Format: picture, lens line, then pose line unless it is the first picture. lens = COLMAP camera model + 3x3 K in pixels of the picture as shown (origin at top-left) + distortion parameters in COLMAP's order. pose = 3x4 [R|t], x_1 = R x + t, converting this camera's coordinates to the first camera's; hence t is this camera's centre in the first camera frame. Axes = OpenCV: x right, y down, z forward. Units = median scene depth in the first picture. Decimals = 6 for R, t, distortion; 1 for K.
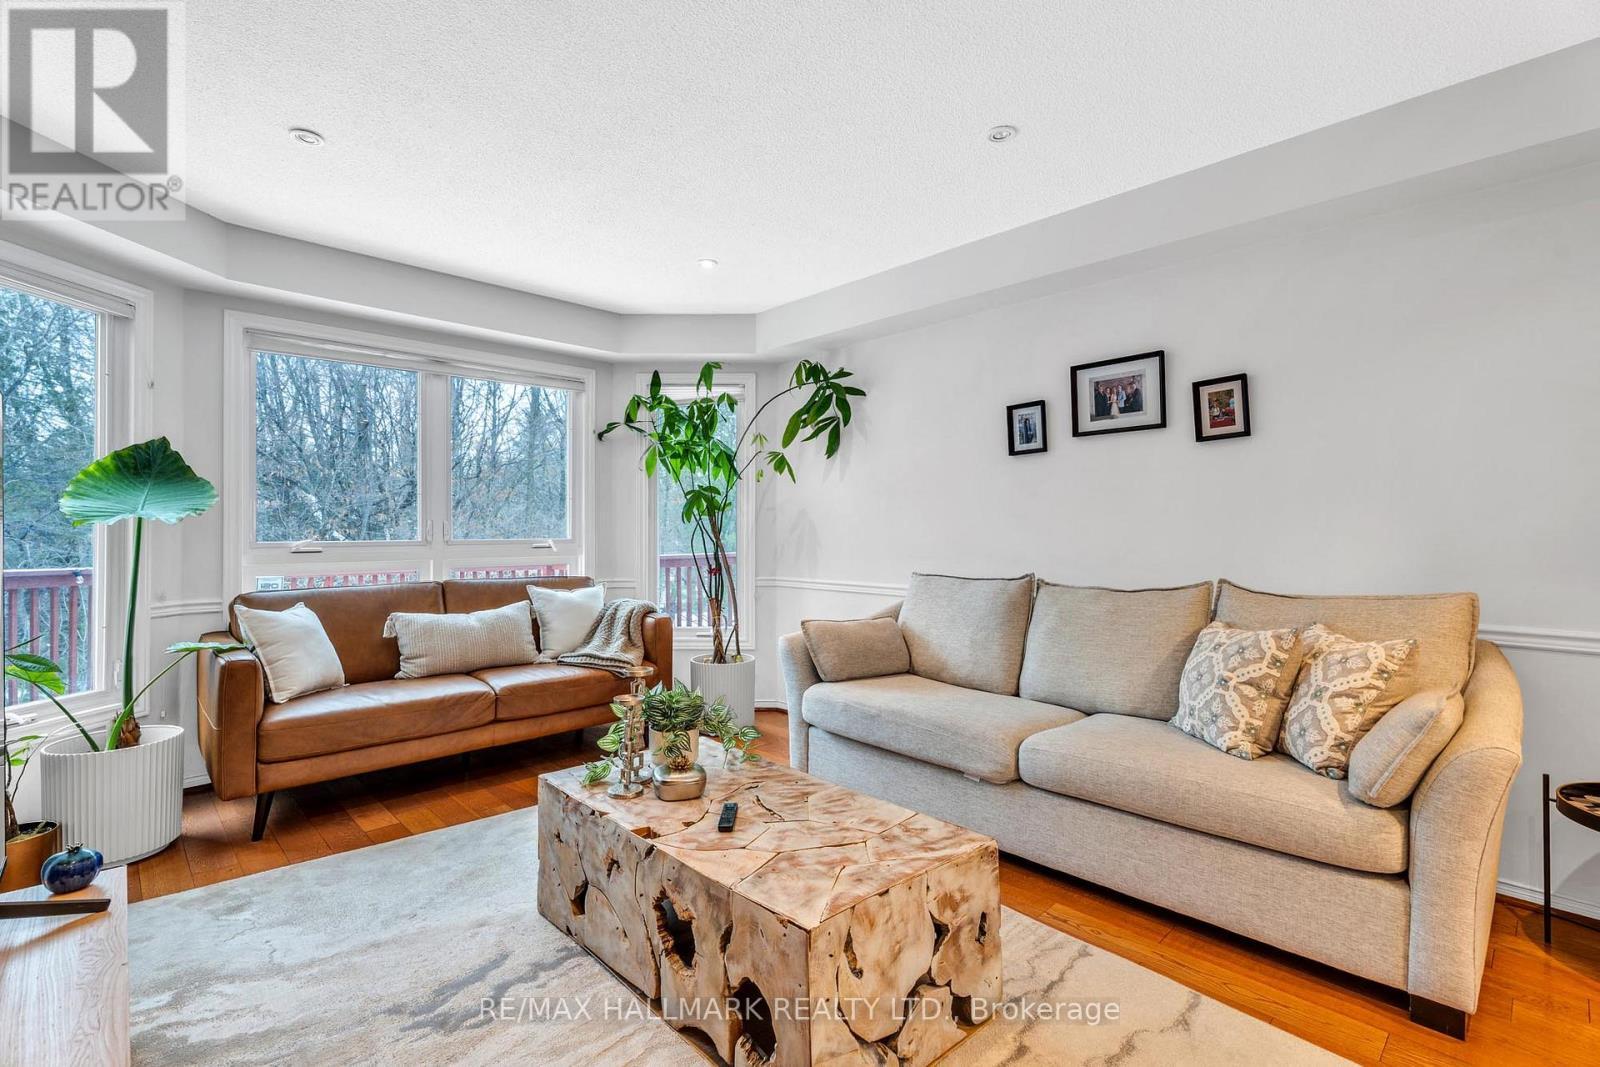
lens RADIAL K [[738.0, 0, 811.5], [0, 738.0, 530.5], [0, 0, 1]] dist [0.008229, 0.000438]
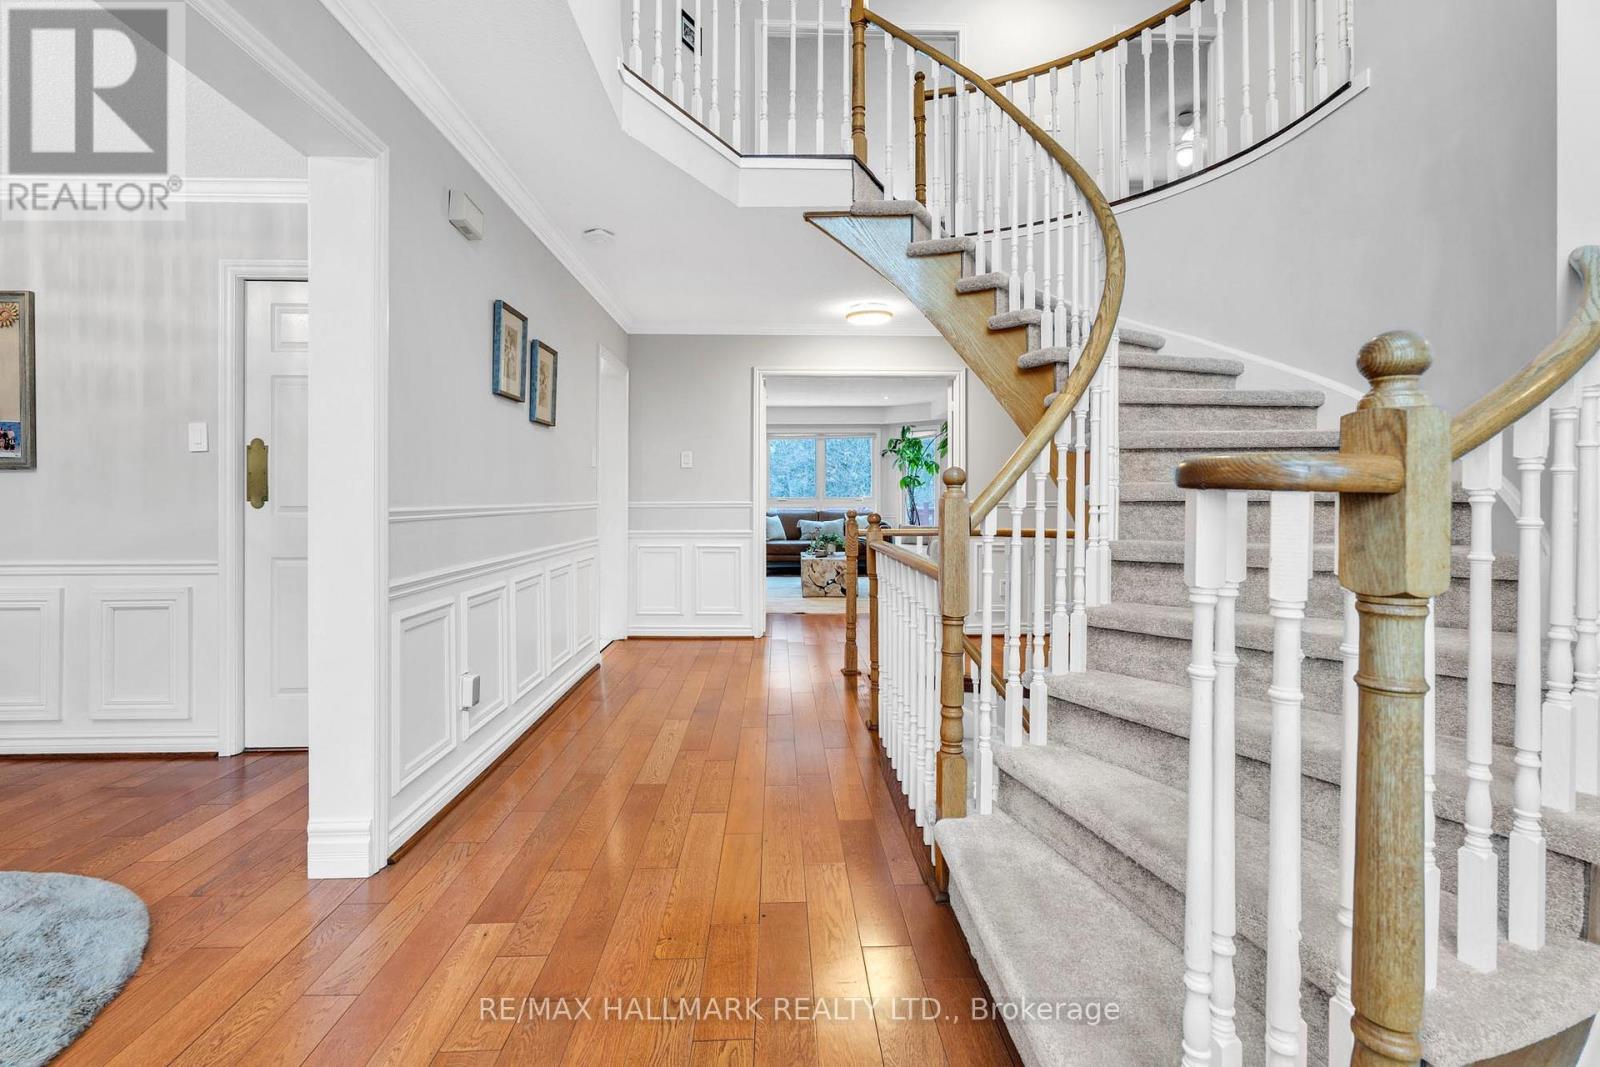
lens RADIAL K [[738.0, 0, 811.5], [0, 738.0, 530.5], [0, 0, 1]] dist [0.008229, 0.000438]
pose [[0.751598, 0.031392, -0.658874, 1.725123], [0.000778, 0.998824, 0.048476, 0.005618], [0.659621, -0.036947, 0.750690, -1.484912]]
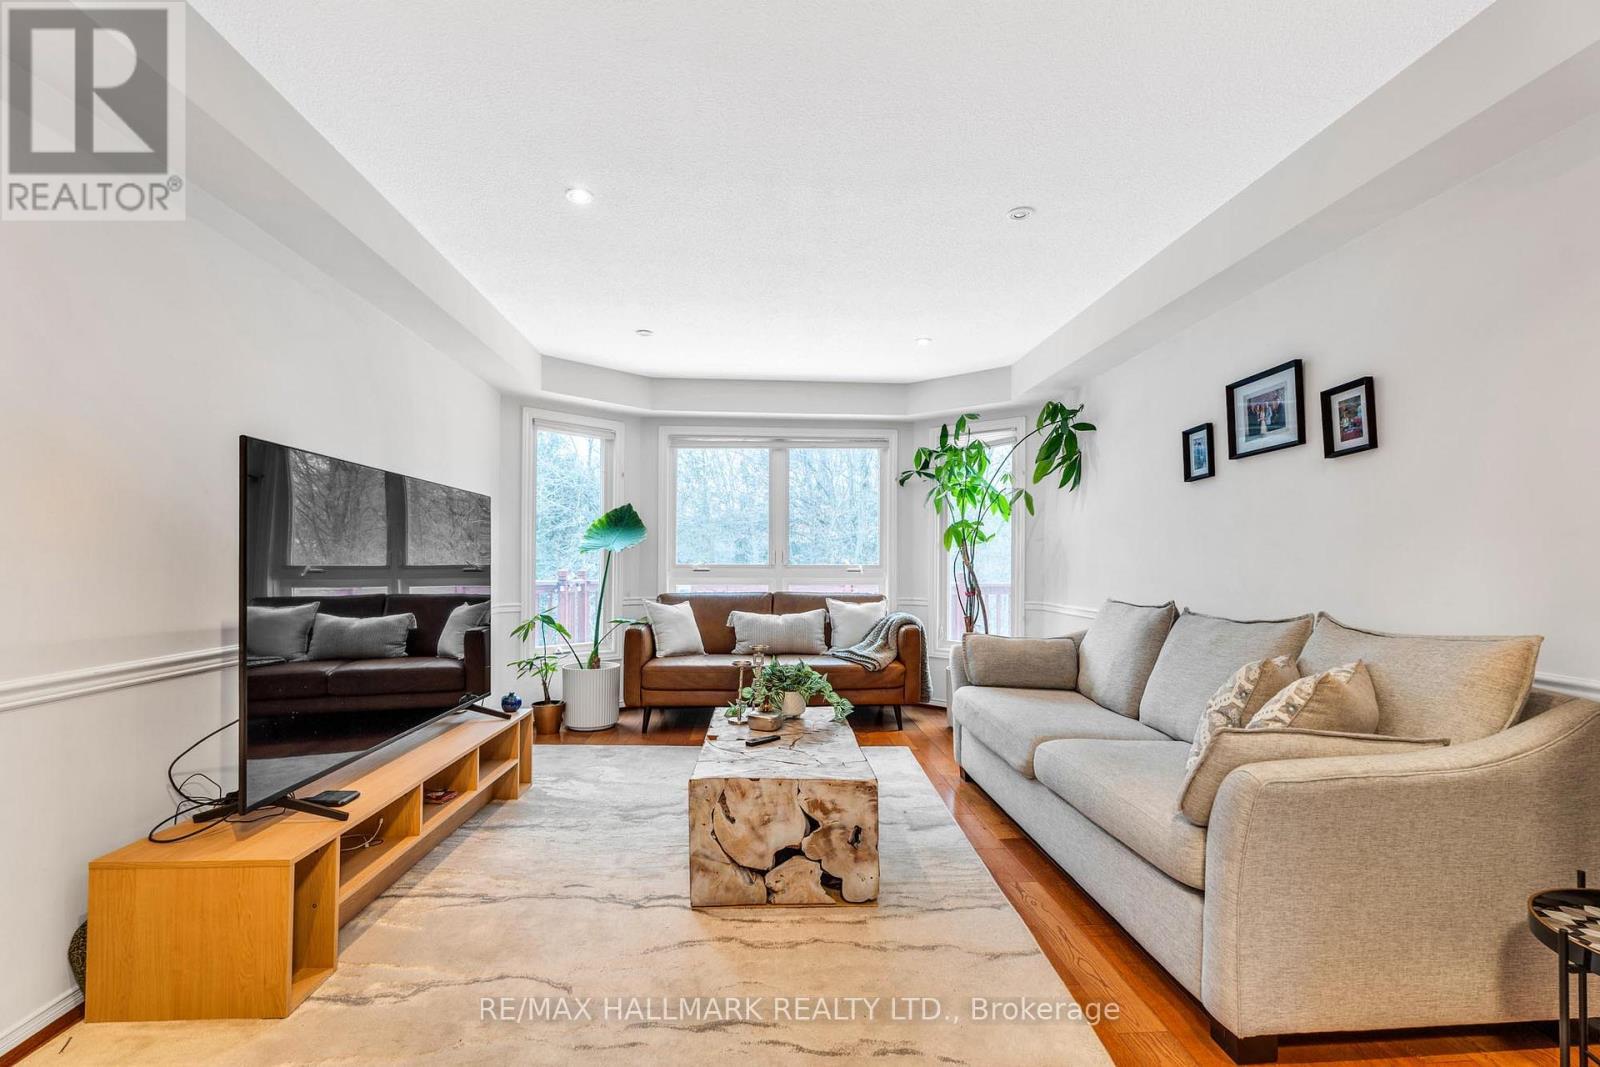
lens RADIAL K [[726.4, 0, 803.4], [0, 726.4, 562.9], [0, 0, 1]] dist [-0.000695, 0.000098]
pose [[0.767821, 0.007267, -0.640623, 0.567513], [-0.006230, 0.999973, 0.003876, 0.006022], [0.640634, 0.001016, 0.767846, -0.069188]]
